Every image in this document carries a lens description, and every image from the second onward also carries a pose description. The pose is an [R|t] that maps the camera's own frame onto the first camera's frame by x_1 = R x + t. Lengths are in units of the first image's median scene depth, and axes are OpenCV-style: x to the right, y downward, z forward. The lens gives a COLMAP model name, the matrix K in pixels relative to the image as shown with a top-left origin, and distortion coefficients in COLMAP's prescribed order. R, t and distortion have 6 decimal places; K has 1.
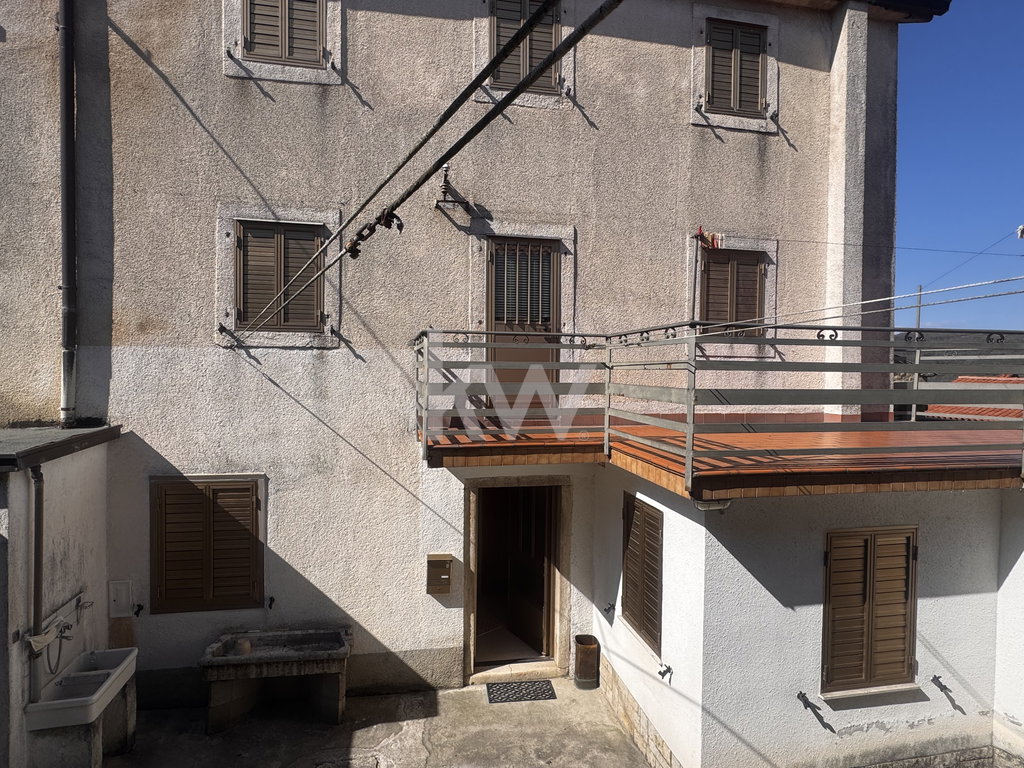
lens RADIAL K [[560.5, 0, 510.4], [0, 560.5, 387.5], [0, 0, 1]] dist [-0.002166, 0.002181]
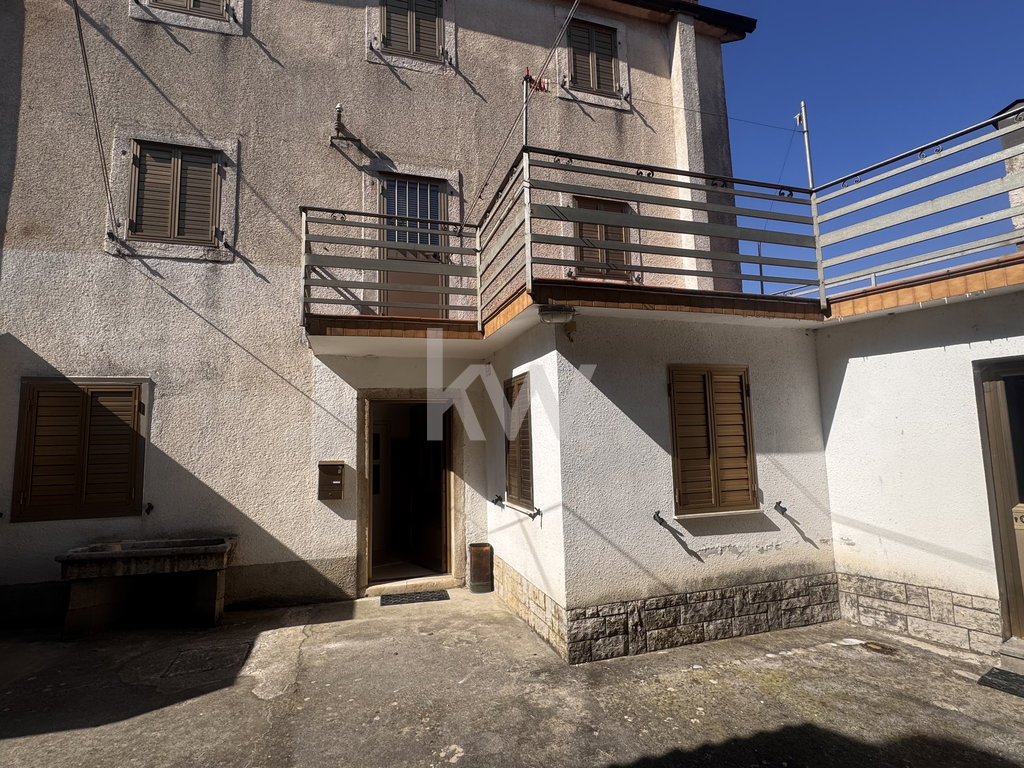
lens RADIAL K [[518.2, 0, 514.1], [0, 518.2, 384.4], [0, 0, 1]] dist [-0.000745, 0.000461]
pose [[0.993617, -0.023367, 0.110359, 0.111580], [0.038301, 0.990077, -0.135205, 0.325179], [-0.106105, 0.138569, 0.984652, 0.016789]]
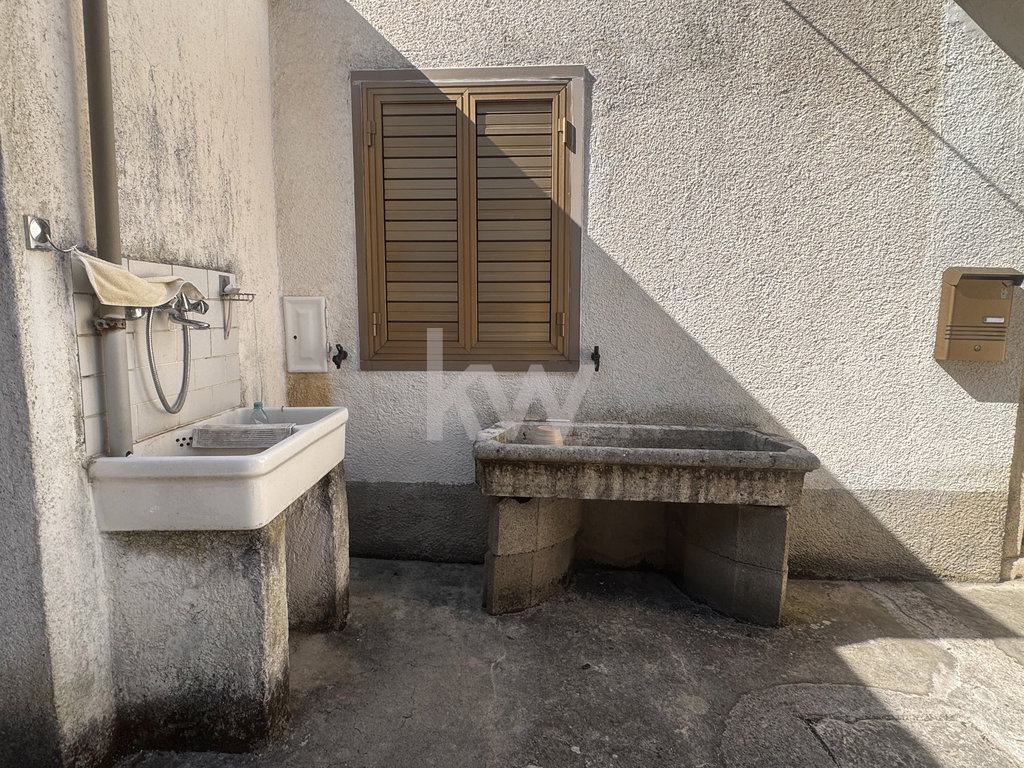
lens RADIAL K [[560.5, 0, 508.3], [0, 560.5, 382.3], [0, 0, 1]] dist [-0.002166, 0.002181]
pose [[0.973996, 0.016599, -0.225955, -0.404461], [0.004287, 0.995784, 0.091634, 0.371361], [0.226523, -0.090219, 0.969818, 0.550260]]
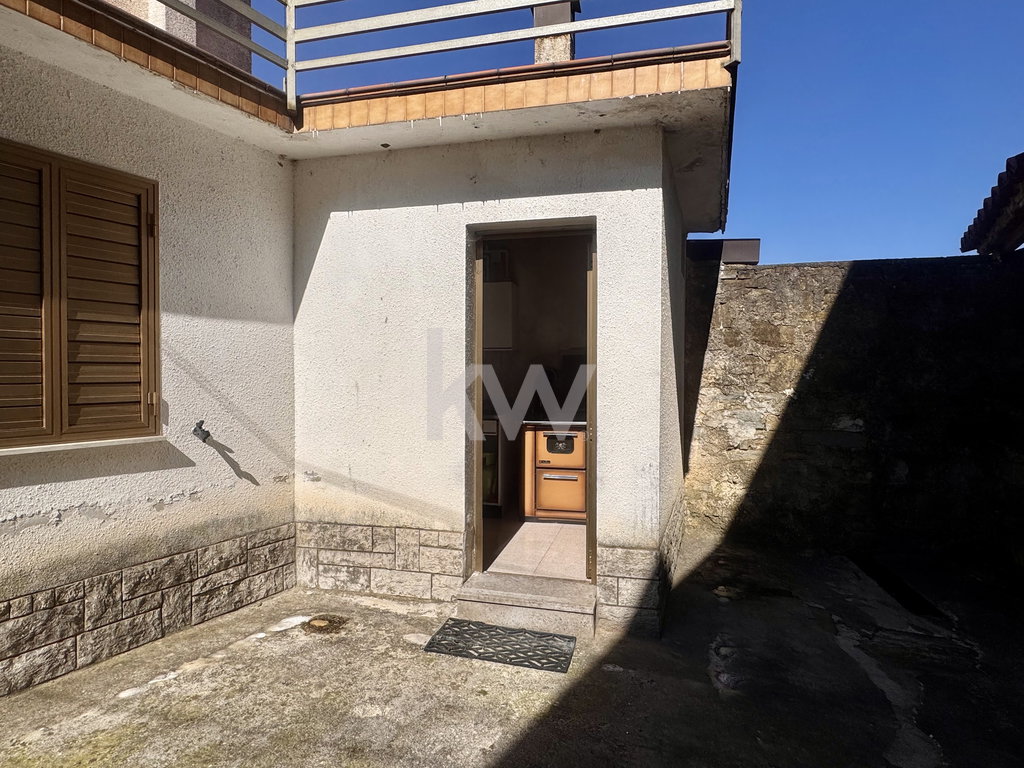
lens RADIAL K [[560.5, 0, 507.0], [0, 560.5, 382.4], [0, 0, 1]] dist [-0.002166, 0.002181]
pose [[0.678362, -0.020070, 0.734454, 0.421848], [0.026325, 0.999649, 0.003002, 0.382895], [-0.734256, 0.017298, 0.678652, 0.230788]]
